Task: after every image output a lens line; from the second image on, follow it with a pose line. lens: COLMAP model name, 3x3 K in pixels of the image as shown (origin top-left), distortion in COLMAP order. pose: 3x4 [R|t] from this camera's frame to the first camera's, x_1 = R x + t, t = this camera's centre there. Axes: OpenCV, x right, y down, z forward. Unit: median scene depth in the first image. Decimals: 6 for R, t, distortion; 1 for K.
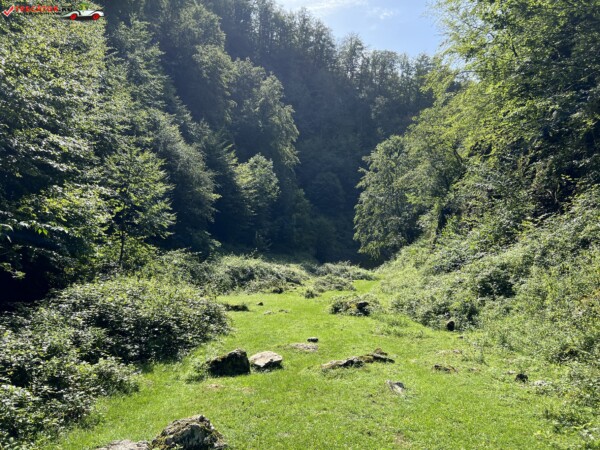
lens RADIAL K [[453.1, 0, 299.5], [0, 453.1, 224.3], [0, 0, 1]] dist [0.046106, -0.054572]
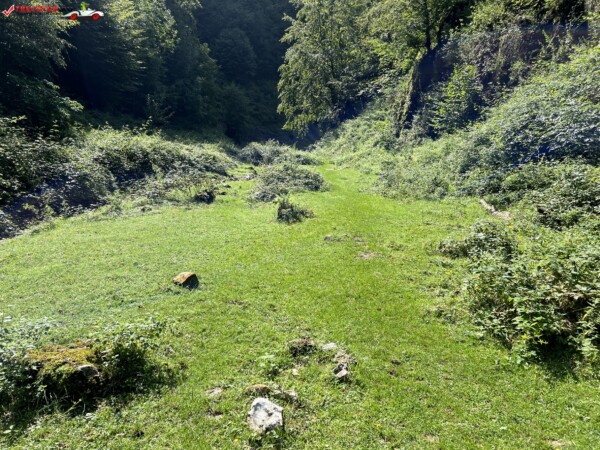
lens RADIAL K [[453.1, 0, 302.4], [0, 453.1, 225.3], [0, 0, 1]] dist [0.046106, -0.054572]
pose [[0.974741, -0.044547, 0.218851, -0.023138], [-0.014381, 0.965353, 0.260550, 0.019018], [-0.222875, -0.257116, 0.940329, 0.214720]]
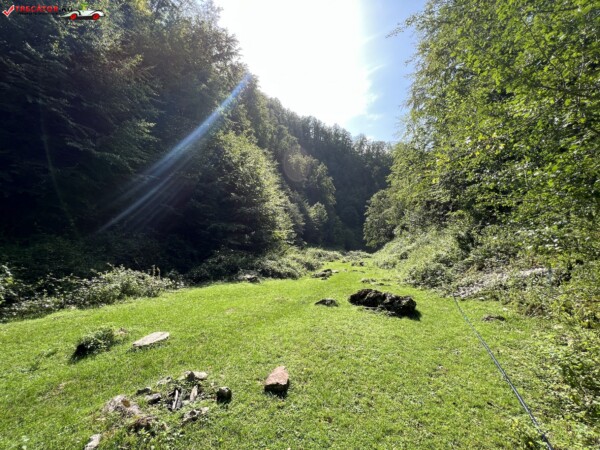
lens RADIAL K [[245.0, 0, 299.0], [0, 245.0, 223.6], [0, 0, 1]] dist [-0.002628, -0.000038]
pose [[0.988701, -0.026272, -0.147584, -0.007893], [0.021847, 0.999264, -0.031527, -0.013271], [0.148304, 0.027946, 0.988547, -0.195314]]
